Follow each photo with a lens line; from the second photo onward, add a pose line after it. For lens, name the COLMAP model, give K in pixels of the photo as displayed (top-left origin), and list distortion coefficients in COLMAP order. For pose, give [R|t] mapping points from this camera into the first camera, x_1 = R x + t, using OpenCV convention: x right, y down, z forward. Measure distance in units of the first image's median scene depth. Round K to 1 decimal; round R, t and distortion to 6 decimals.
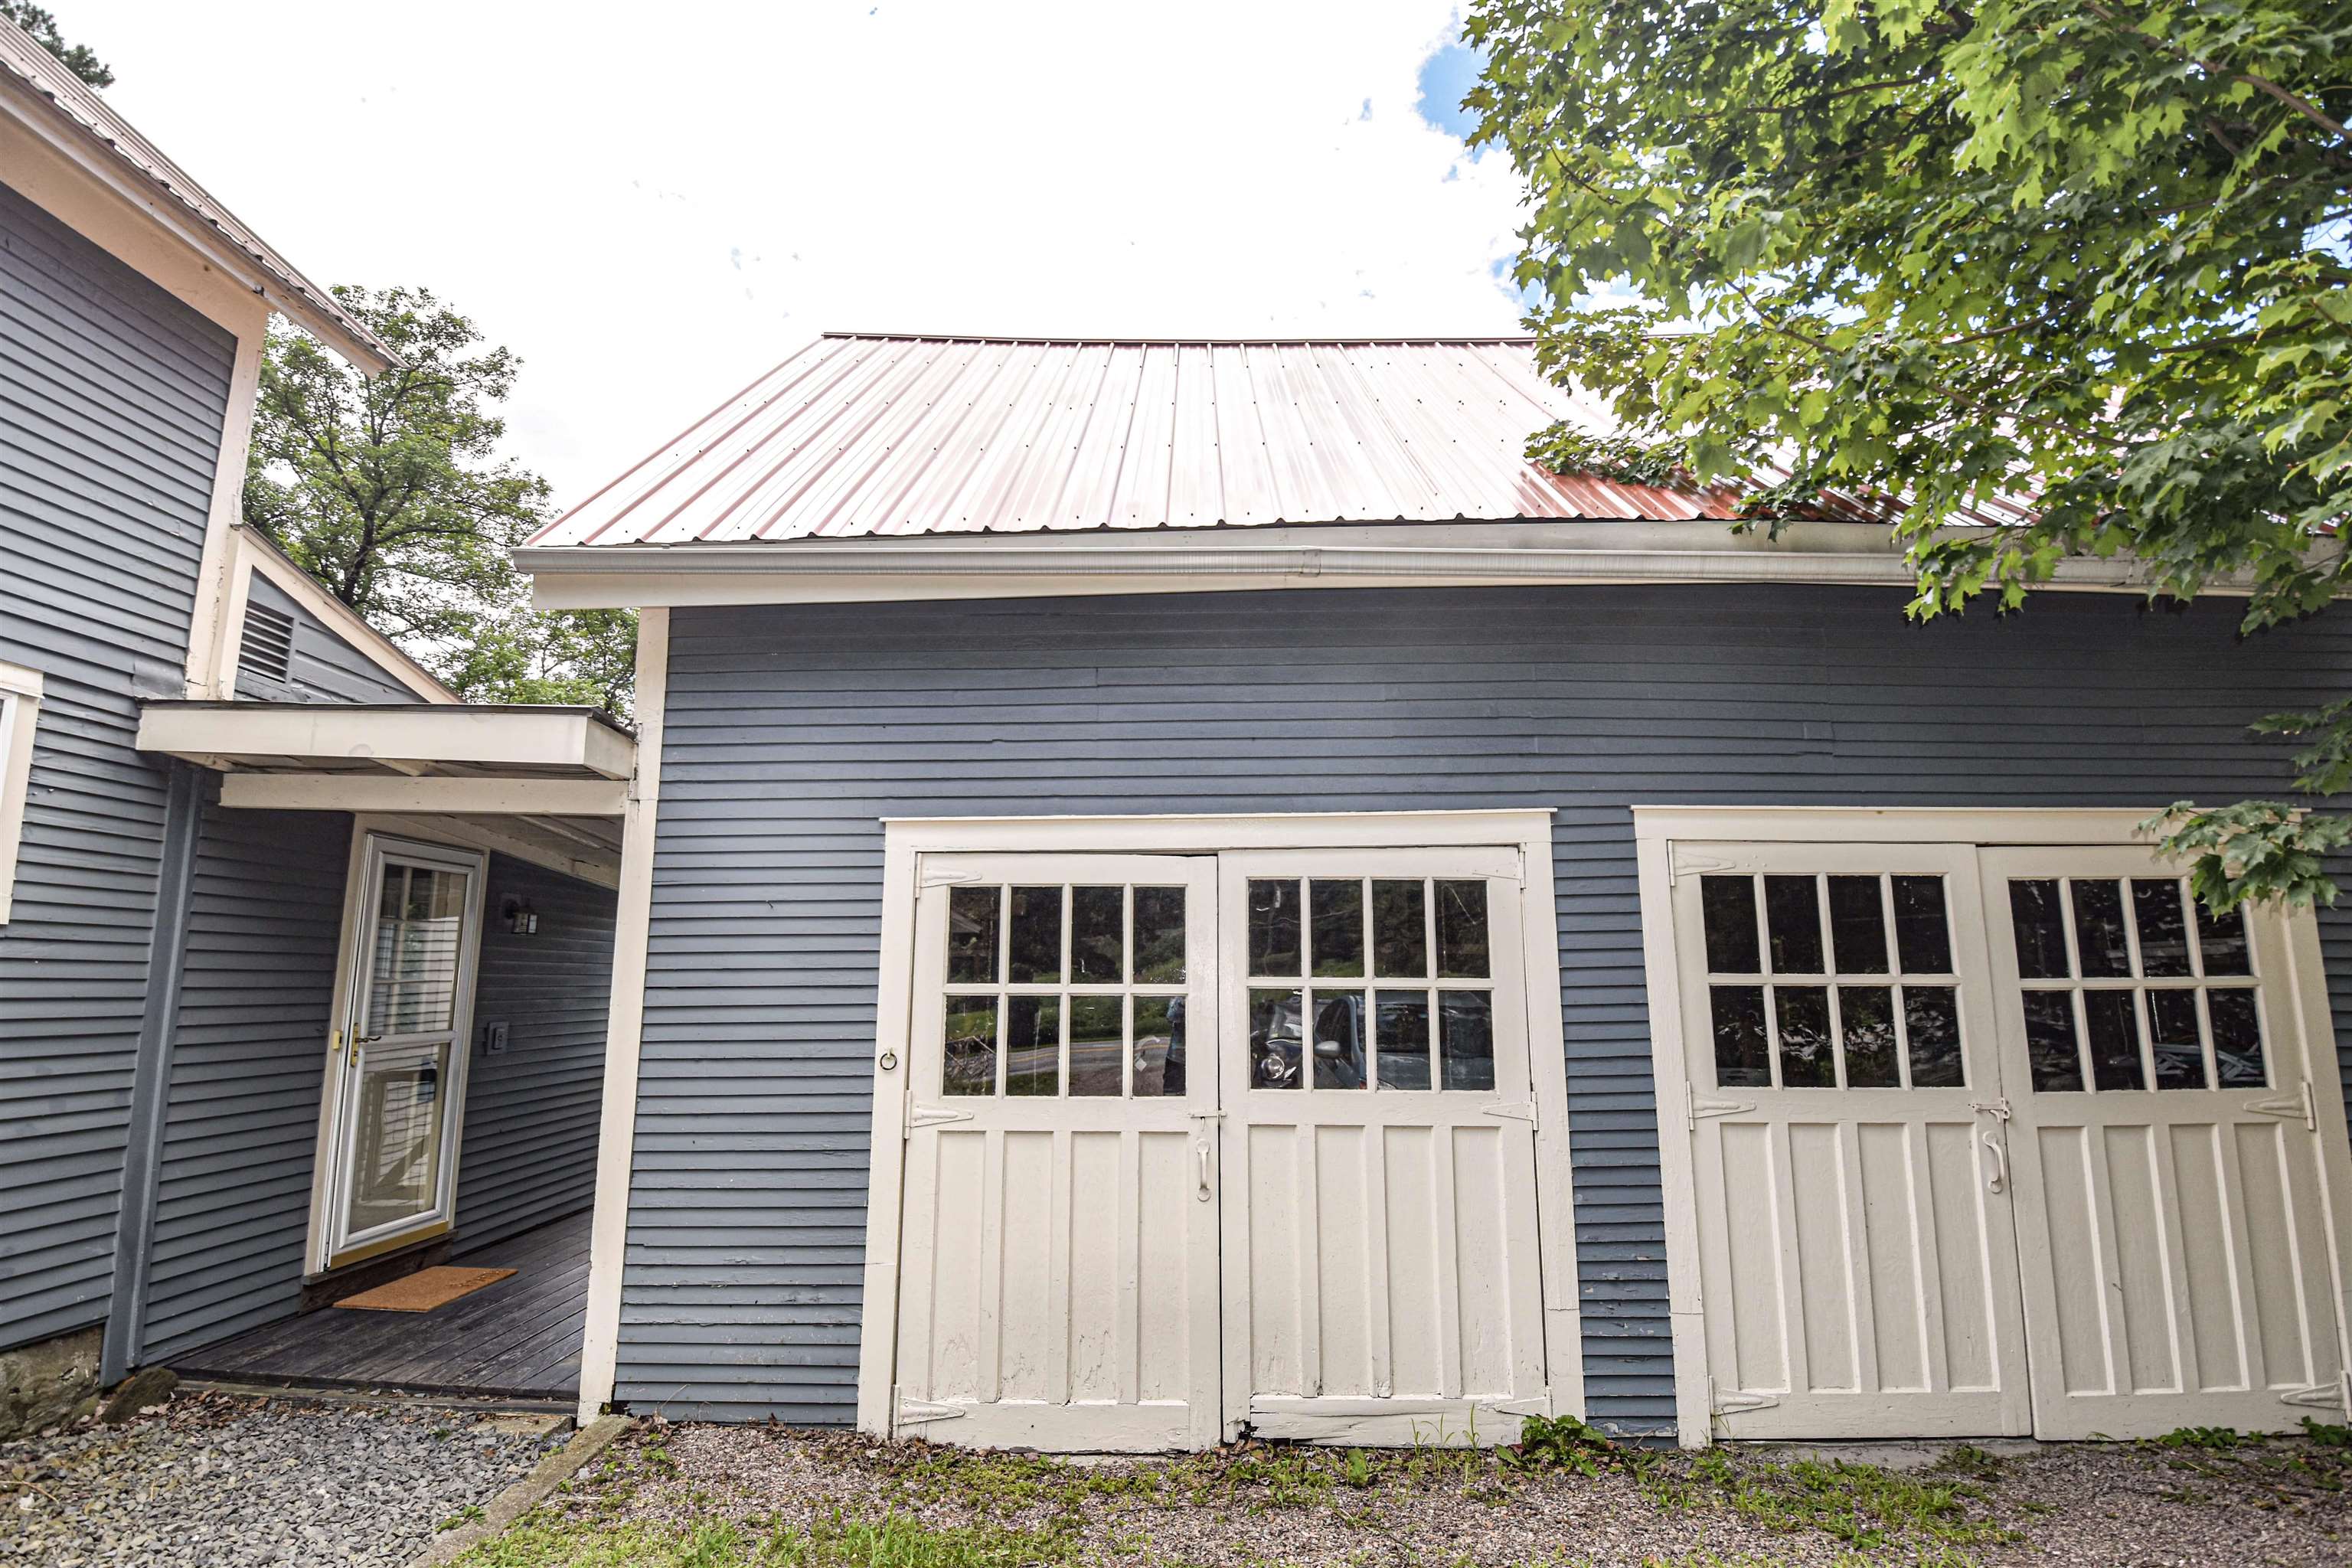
lens RADIAL K [[1315.3, 0, 1176.0], [0, 1315.3, 784.0], [0, 0, 1]] dist [0.001010, -0.000954]
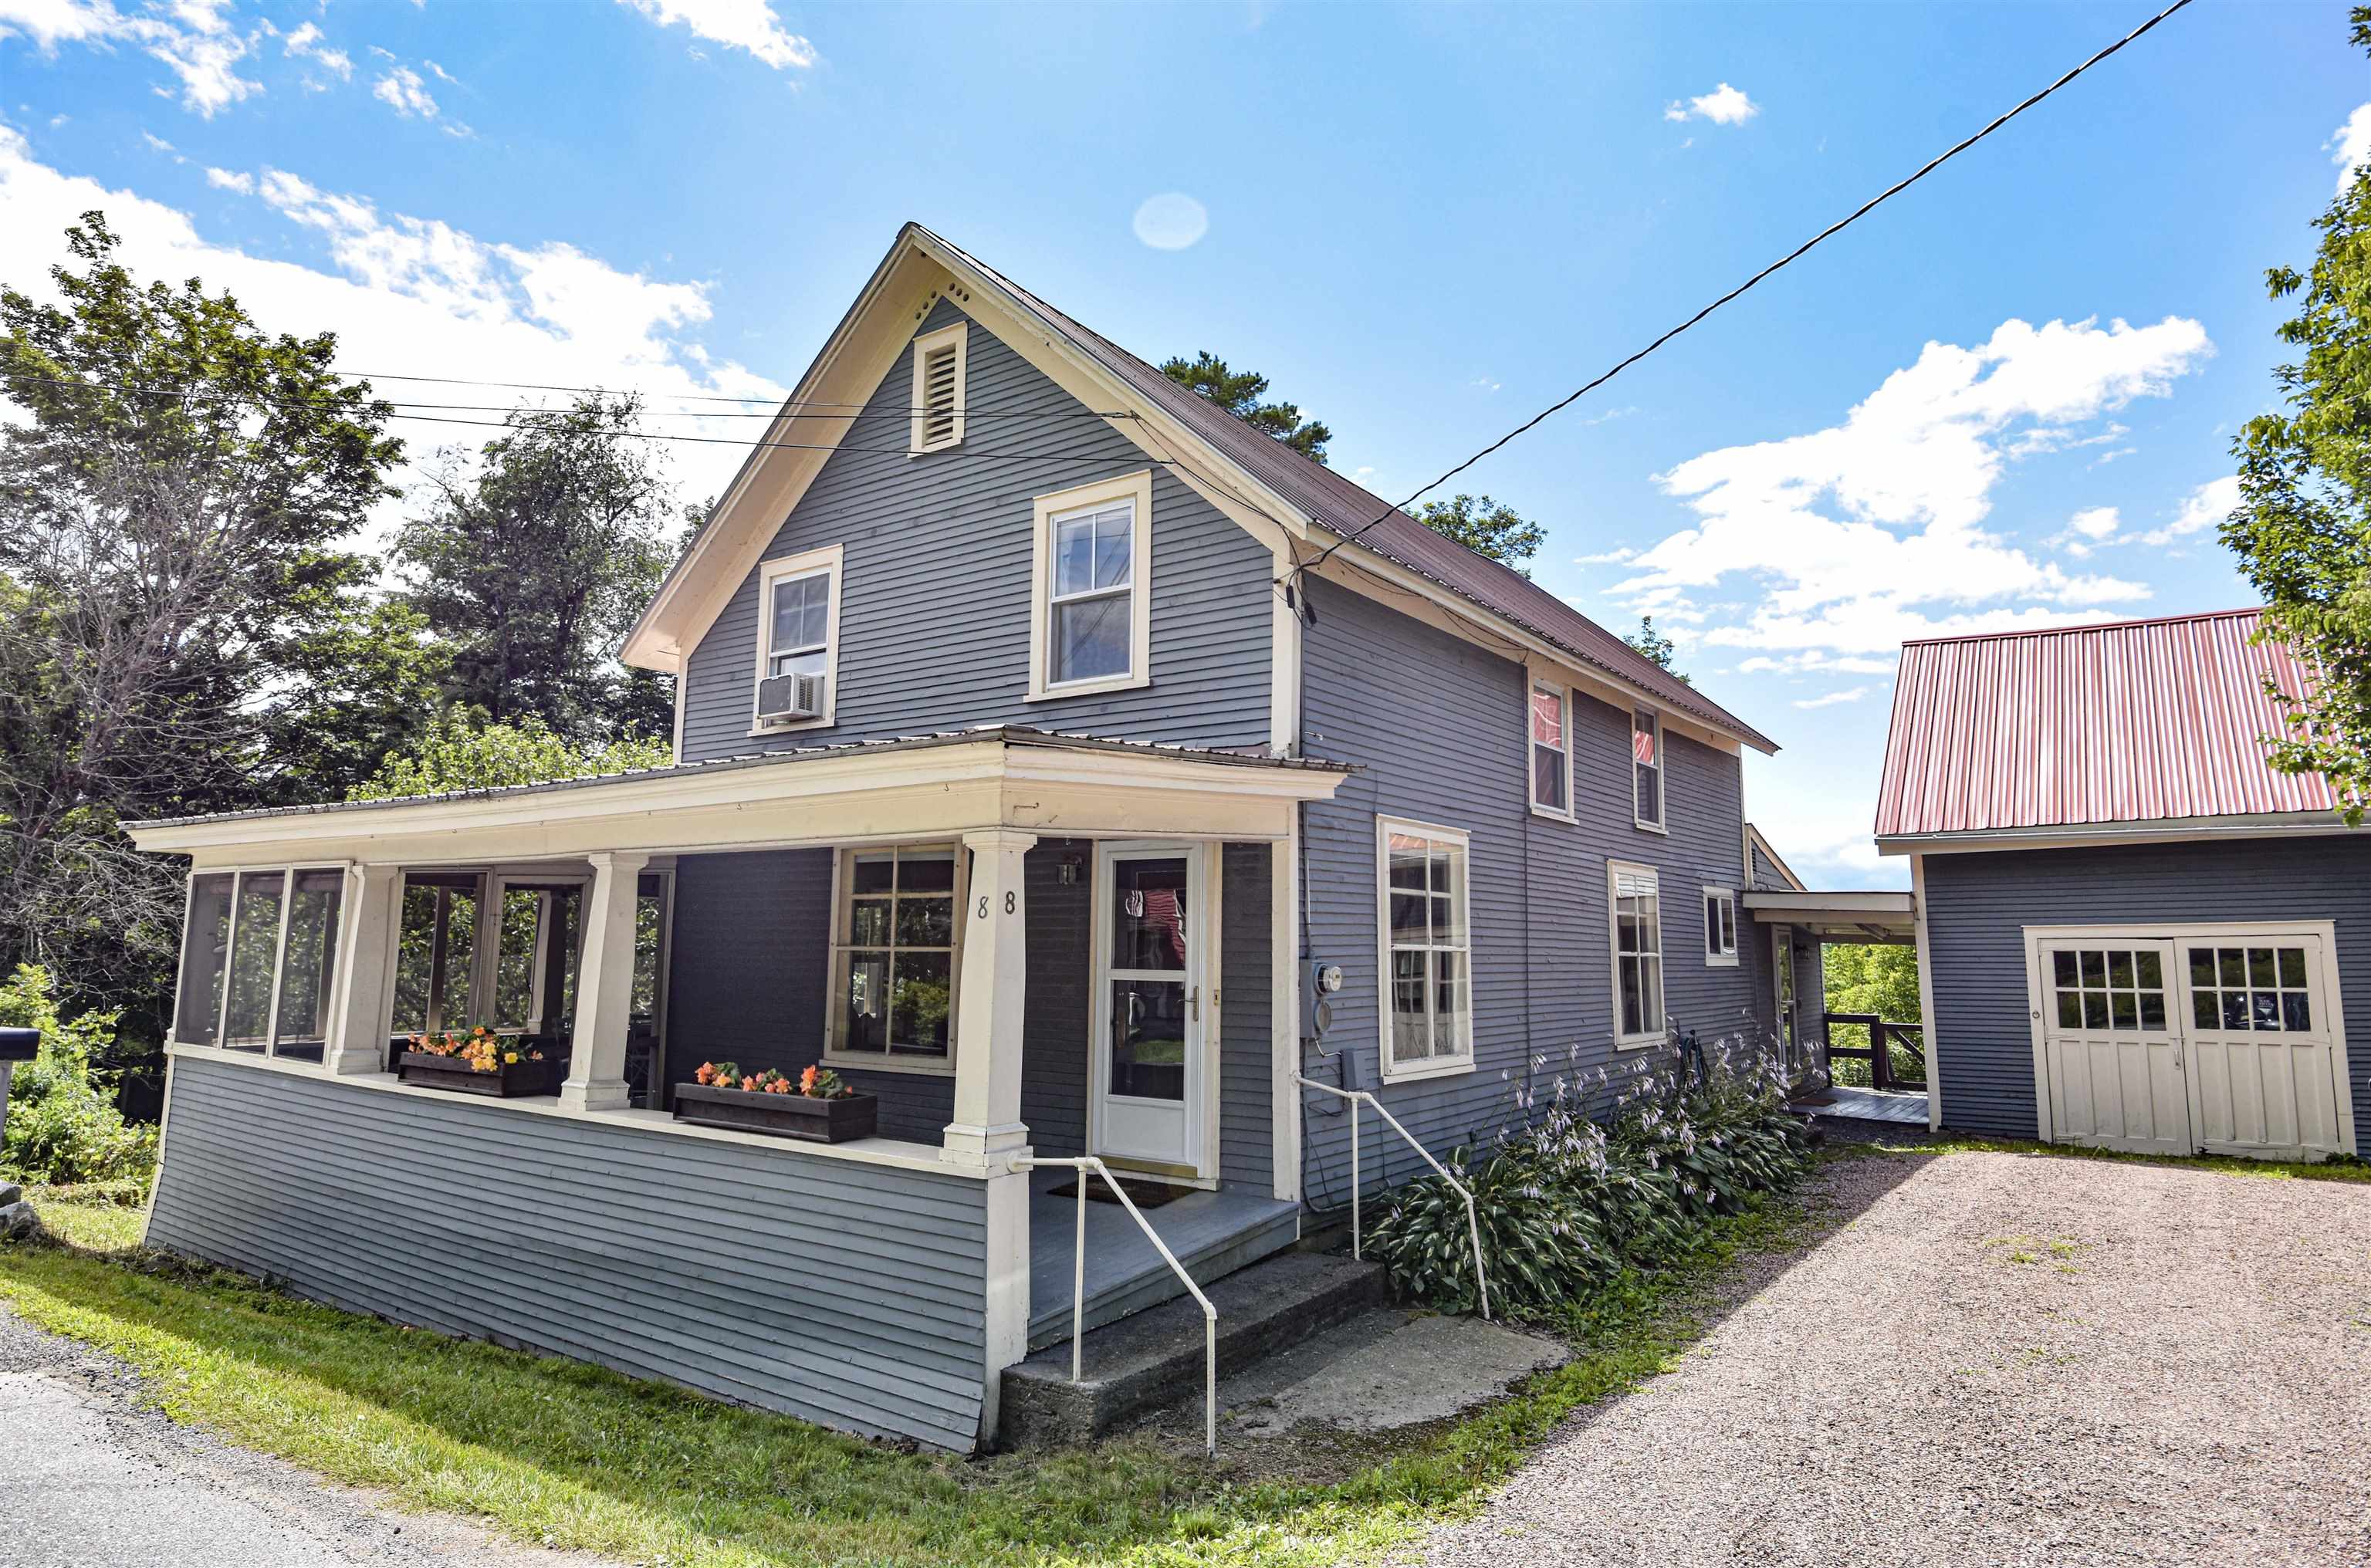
lens RADIAL K [[1390.1, 0, 1185.5], [0, 1390.1, 784.0], [0, 0, 1]] dist [0.005430, -0.014201]
pose [[0.825848, -0.068254, -0.559747, -0.024329], [0.078658, 0.996886, -0.005505, -0.397214], [0.558380, -0.039482, 0.828646, -2.396978]]
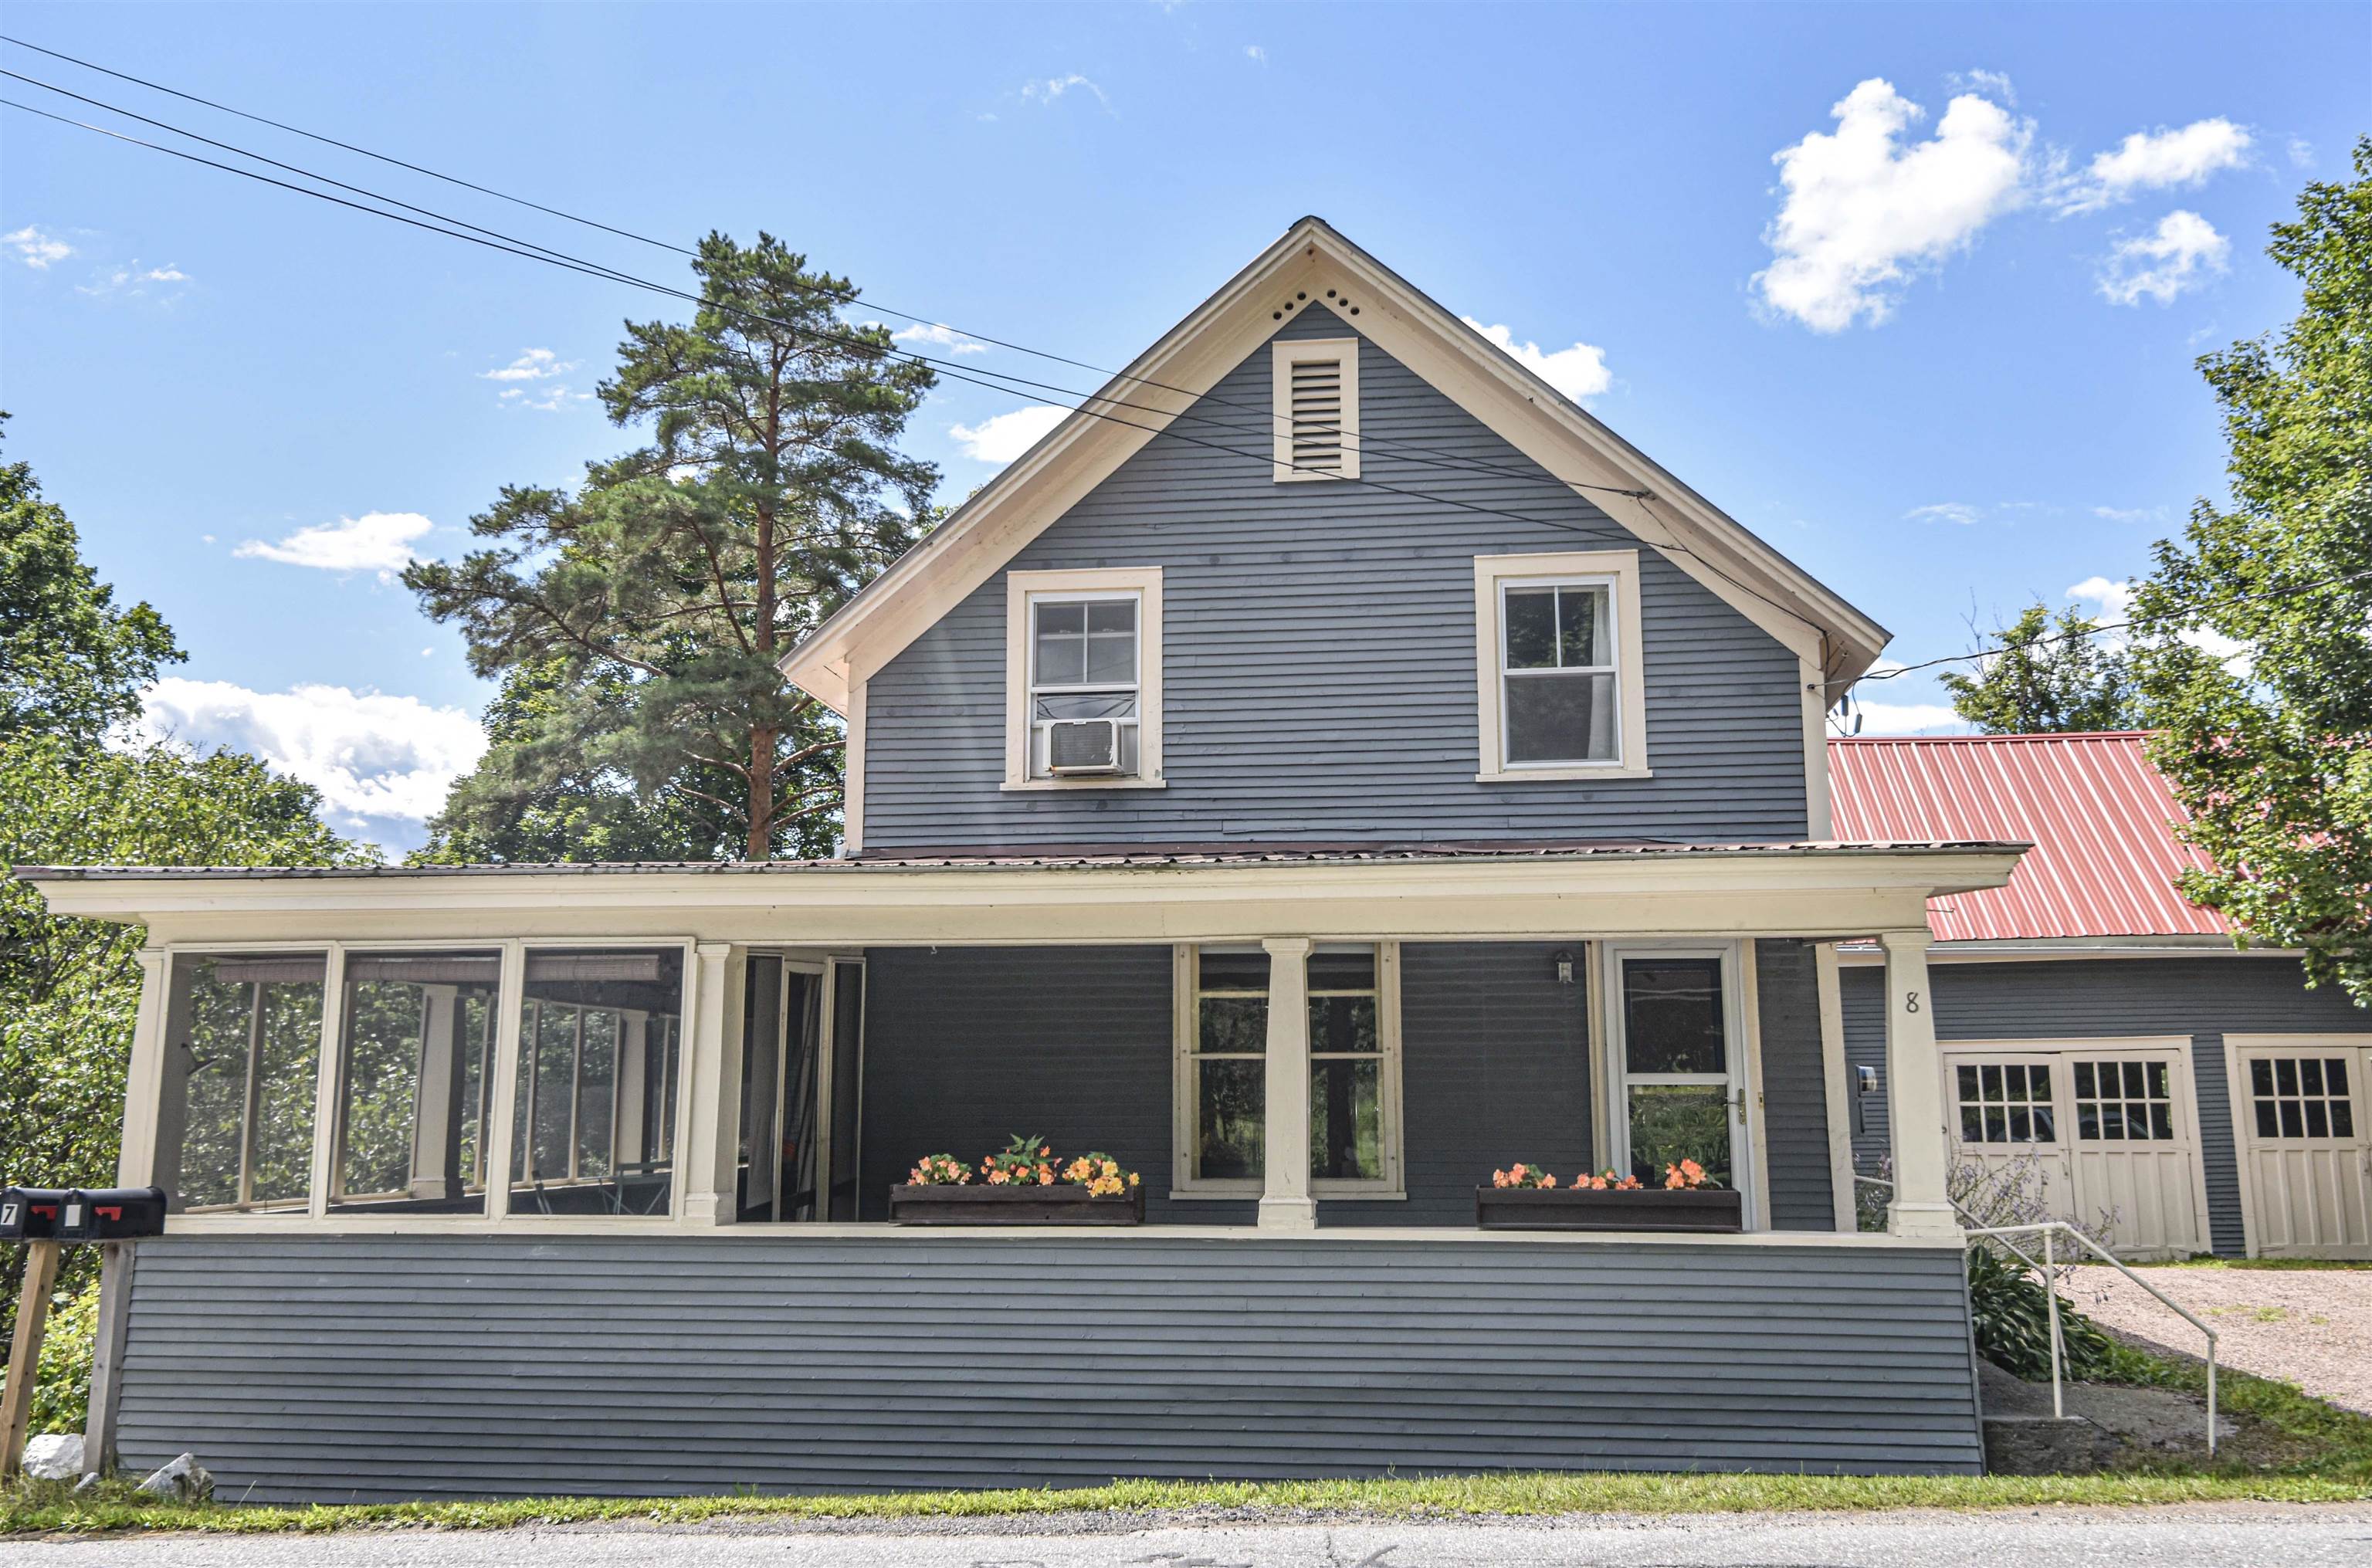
lens RADIAL K [[2066.0, 0, 1186.0], [0, 2066.0, 784.0], [0, 0, 1]] dist [0.008480, -0.004704]
pose [[0.992828, -0.025677, -0.116765, -1.259962], [0.024841, 0.999654, -0.008609, -0.514595], [0.116946, 0.005647, 0.993122, -3.481921]]
